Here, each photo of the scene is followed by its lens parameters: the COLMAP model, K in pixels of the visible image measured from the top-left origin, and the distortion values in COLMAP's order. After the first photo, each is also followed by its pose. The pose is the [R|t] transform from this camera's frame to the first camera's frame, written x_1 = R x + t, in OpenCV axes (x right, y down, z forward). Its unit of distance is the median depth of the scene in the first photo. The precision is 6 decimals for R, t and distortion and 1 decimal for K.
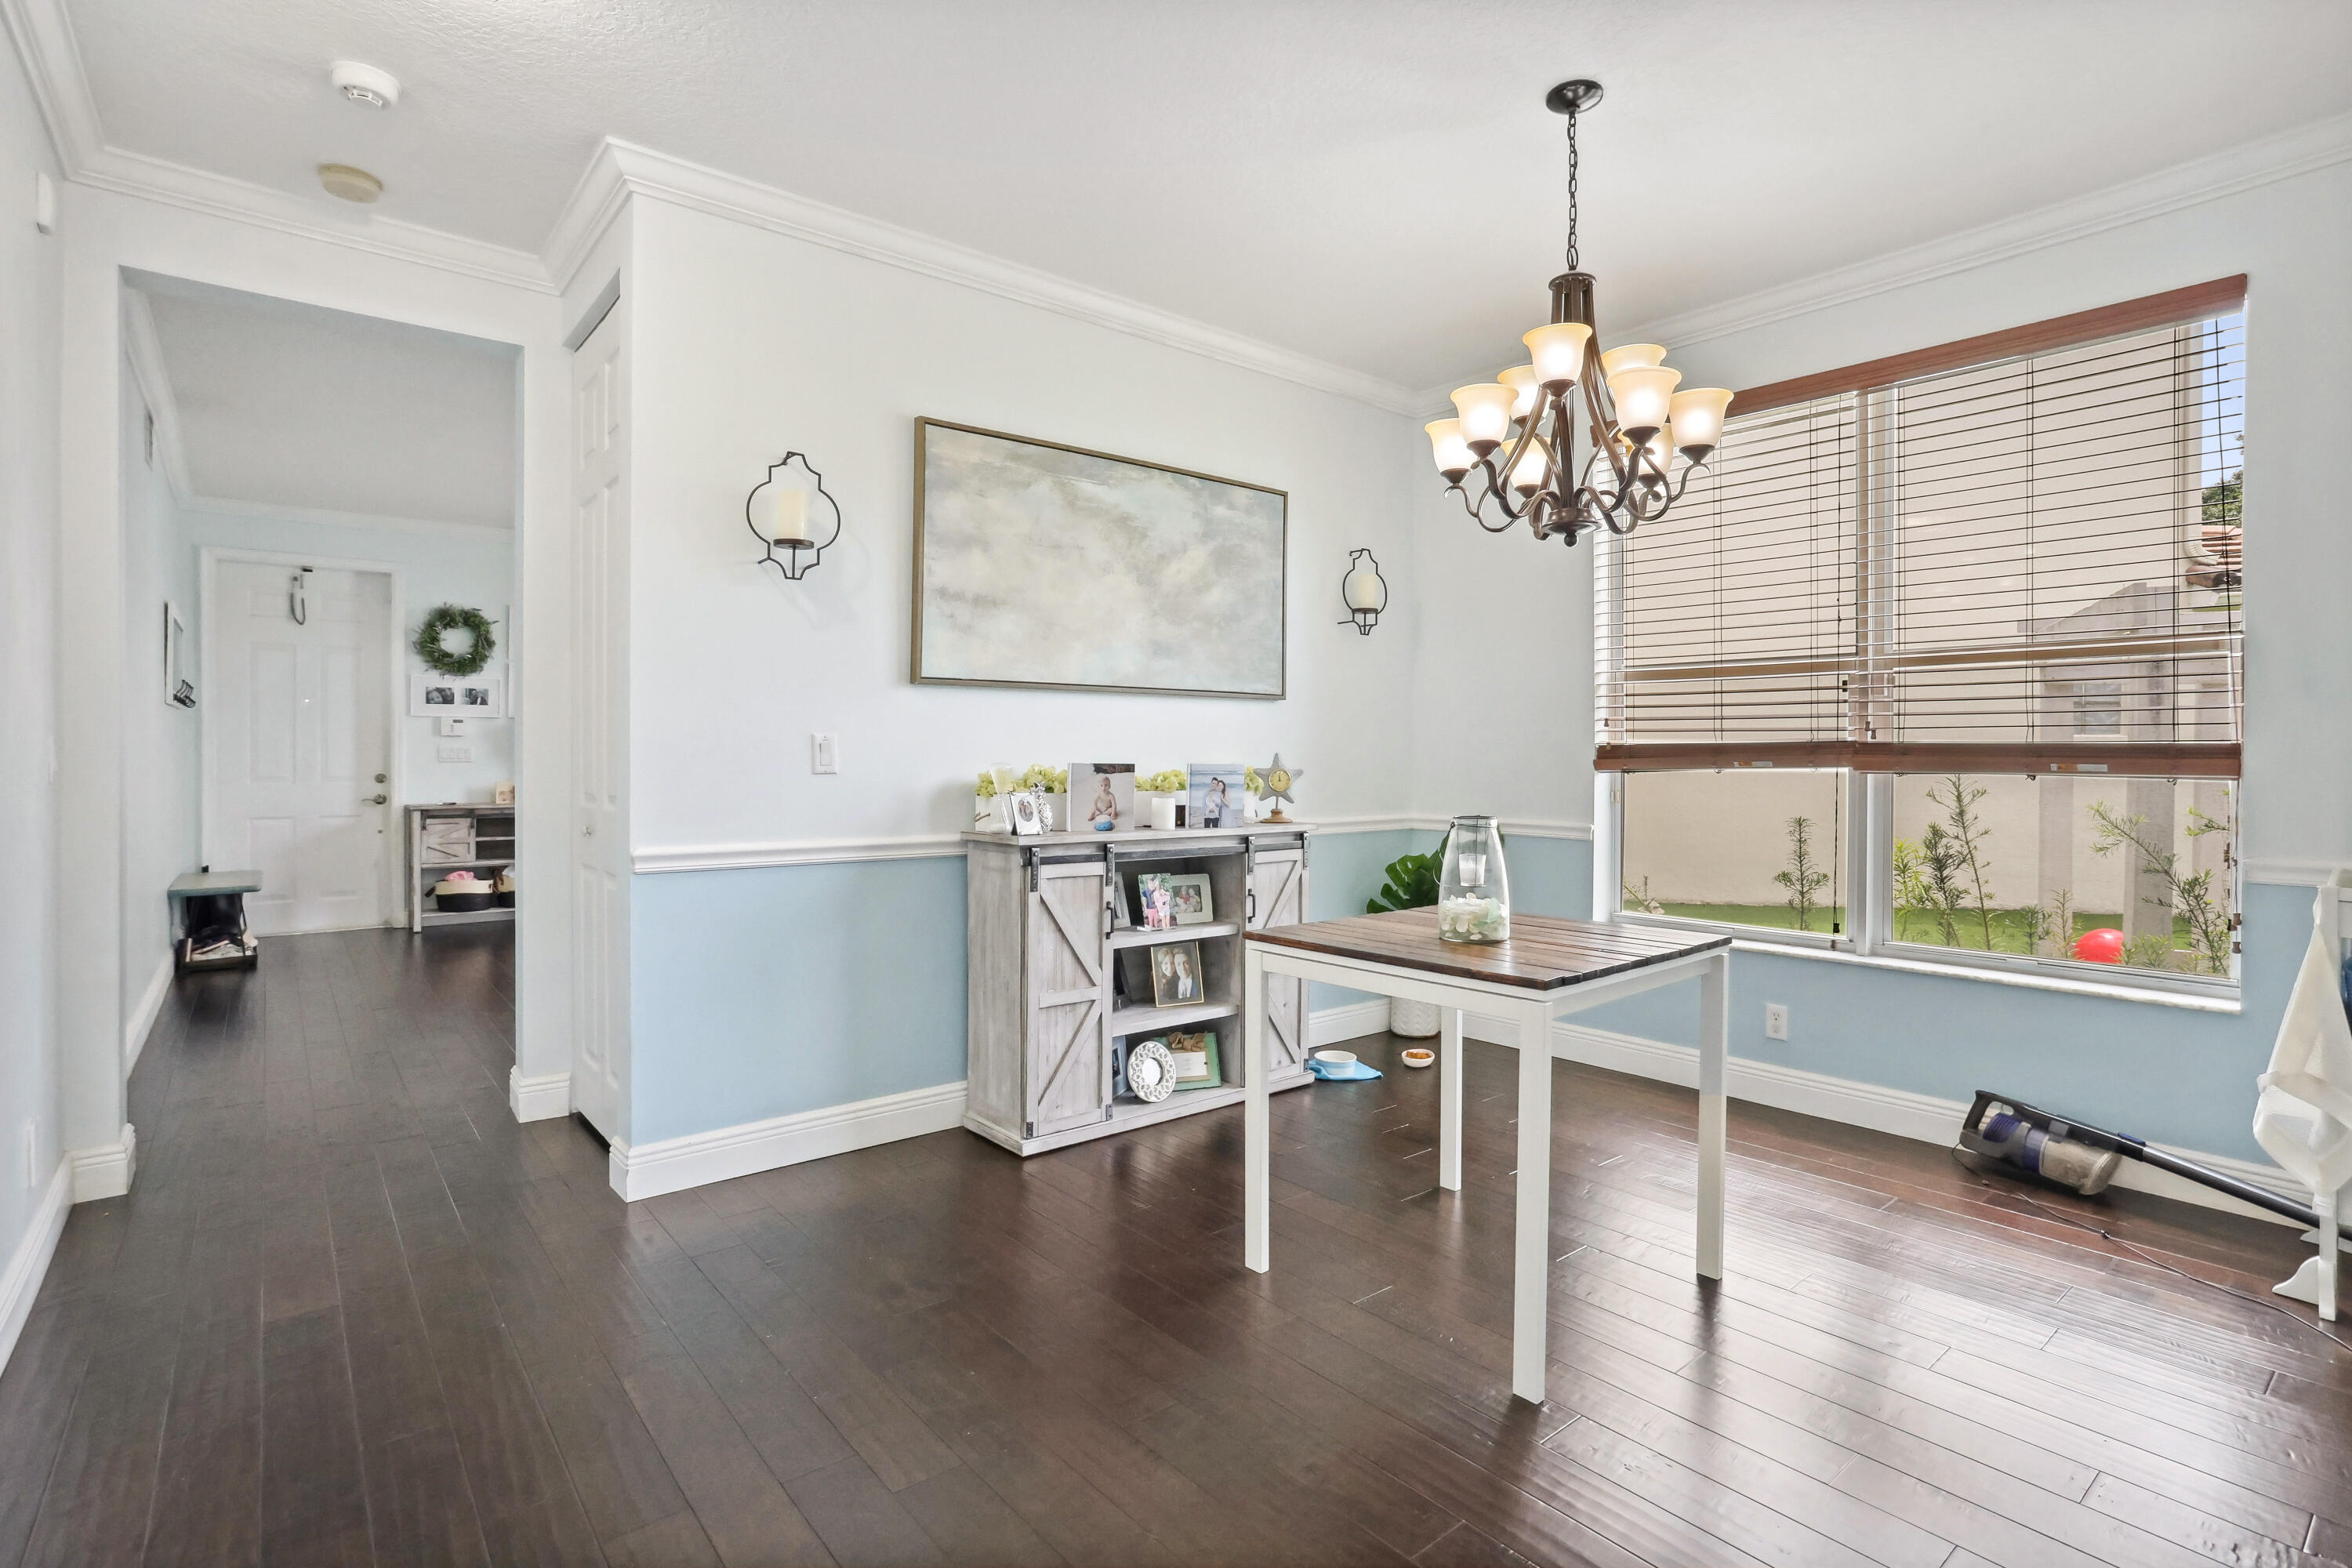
lens RADIAL K [[1136.2, 0, 1197.8], [0, 1136.2, 765.3], [0, 0, 1]] dist [-0.016253, 0.003200]
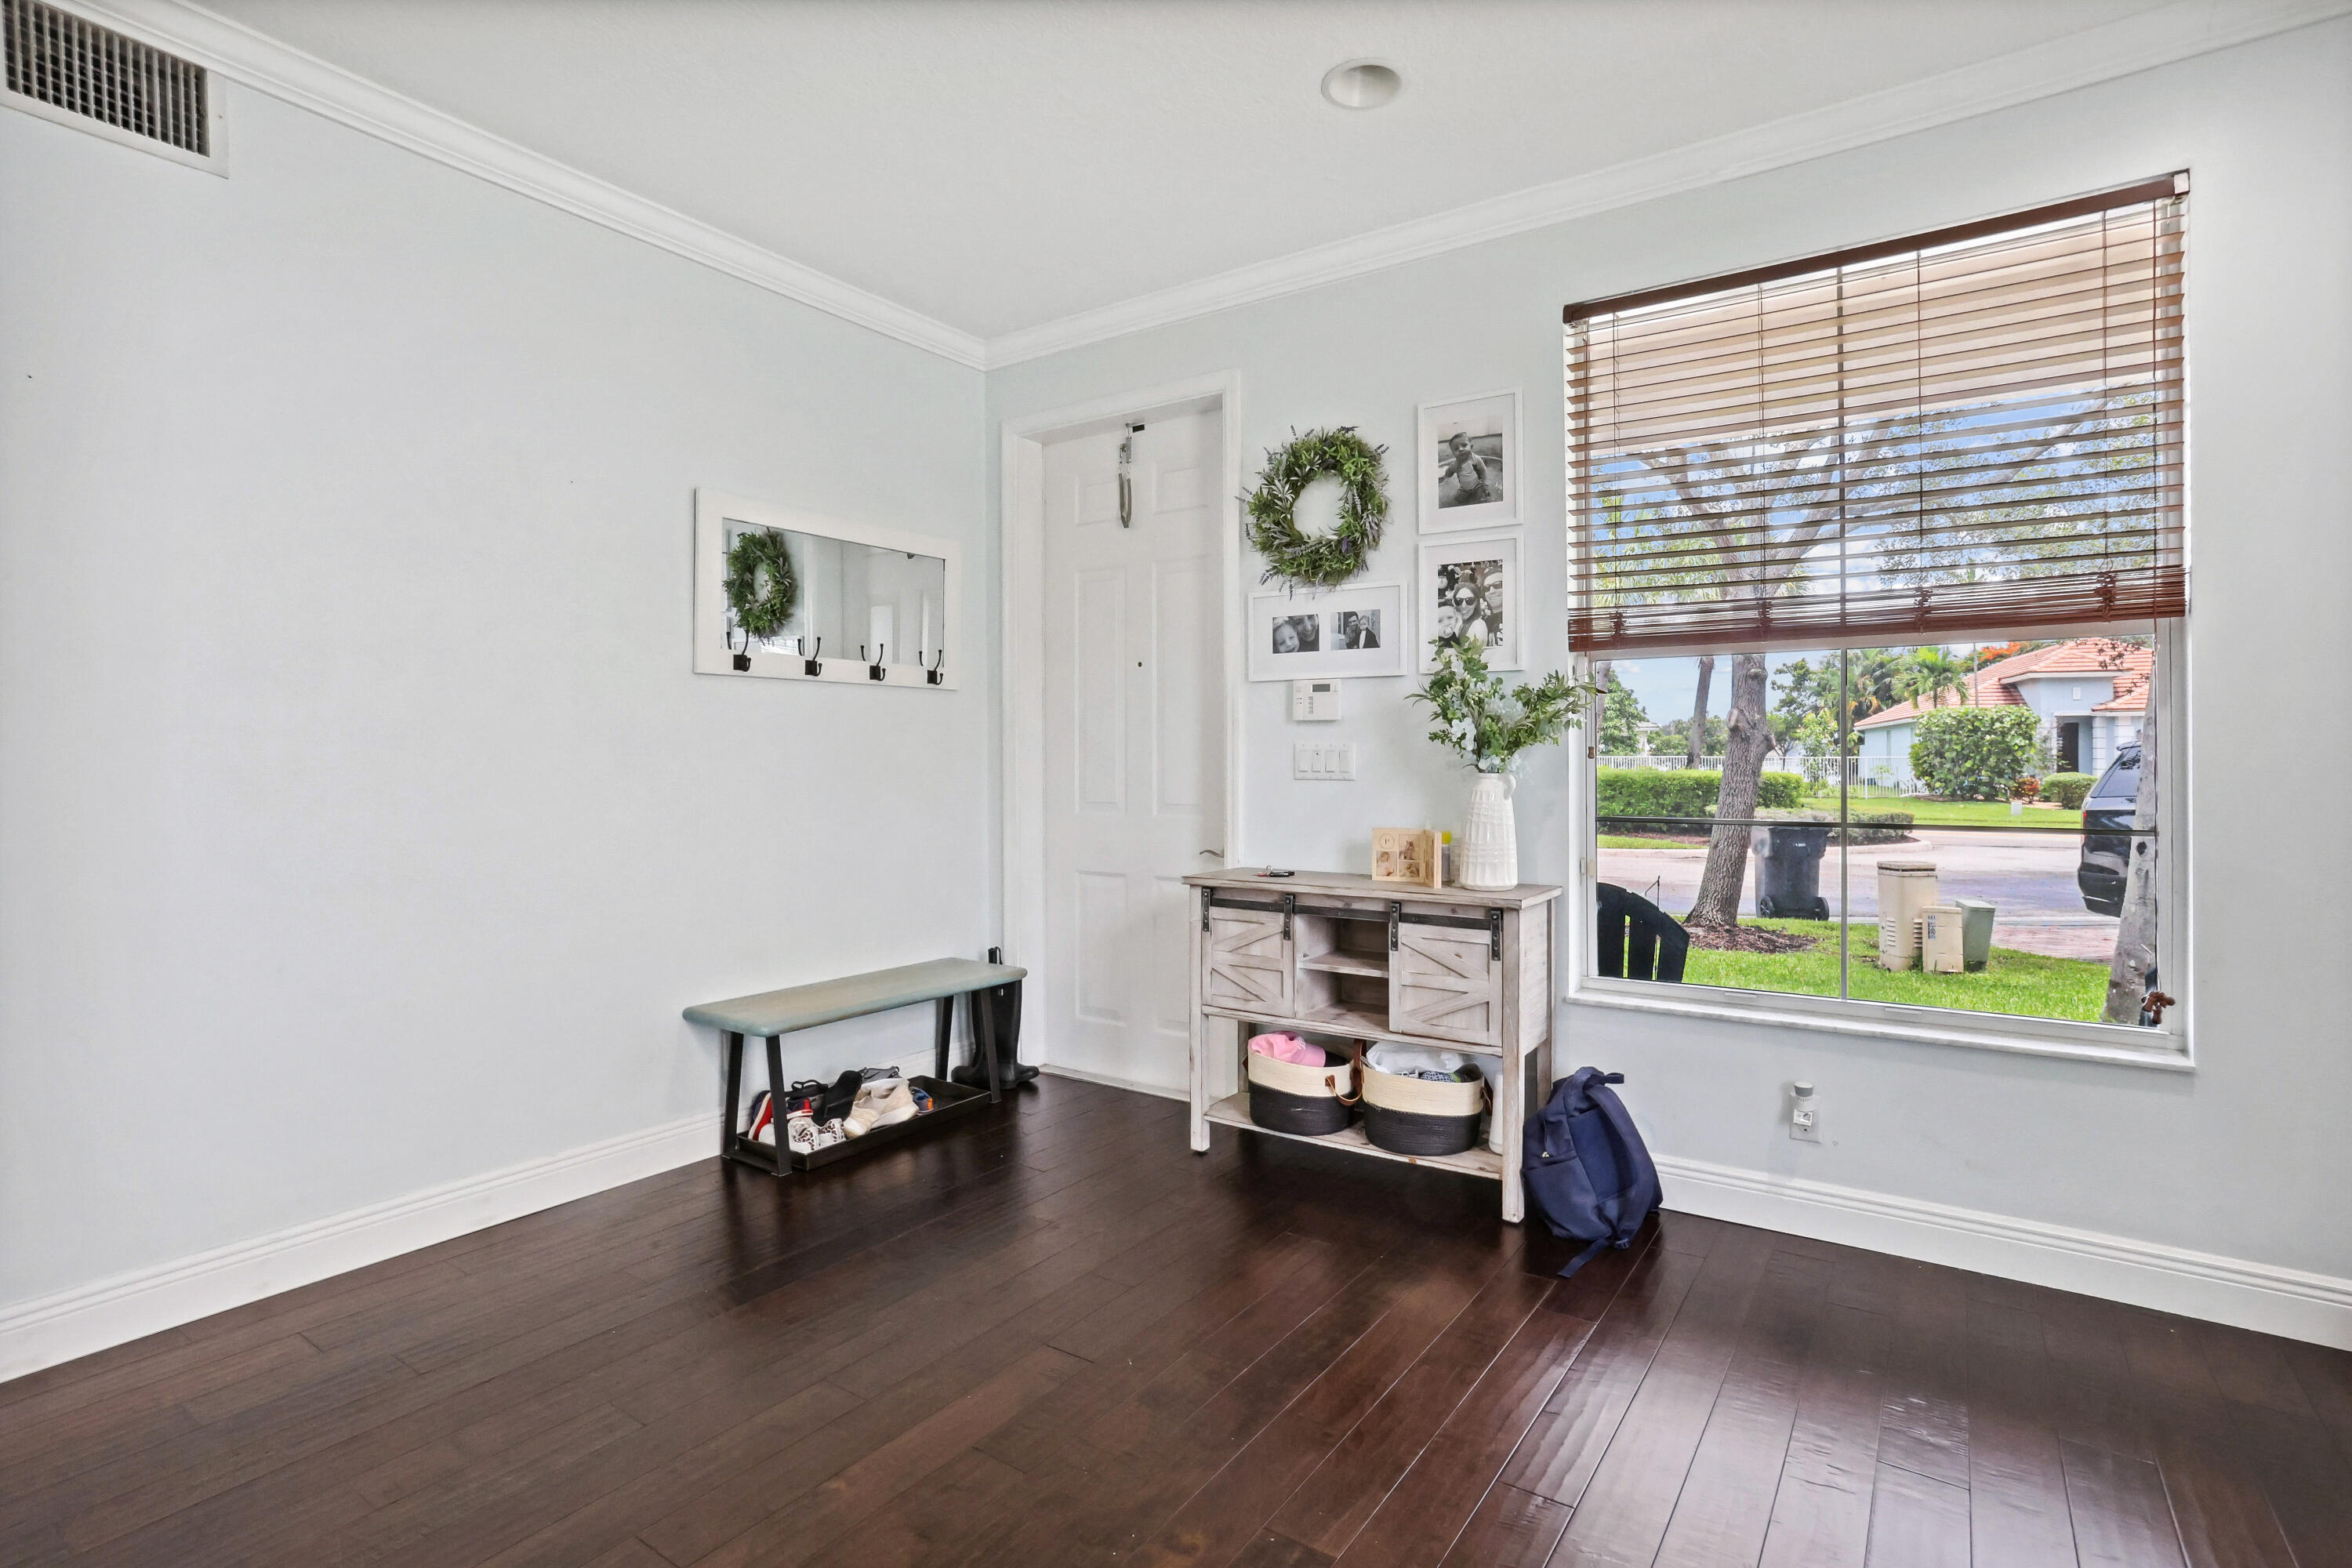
lens RADIAL K [[1136.2, 0, 1158.3], [0, 1136.2, 752.8], [0, 0, 1]] dist [-0.016253, 0.003200]
pose [[0.305495, -0.007316, -0.952166, -0.254298], [-0.005479, 0.999940, -0.009441, -0.009068], [0.952178, 0.008101, 0.305437, 0.820530]]
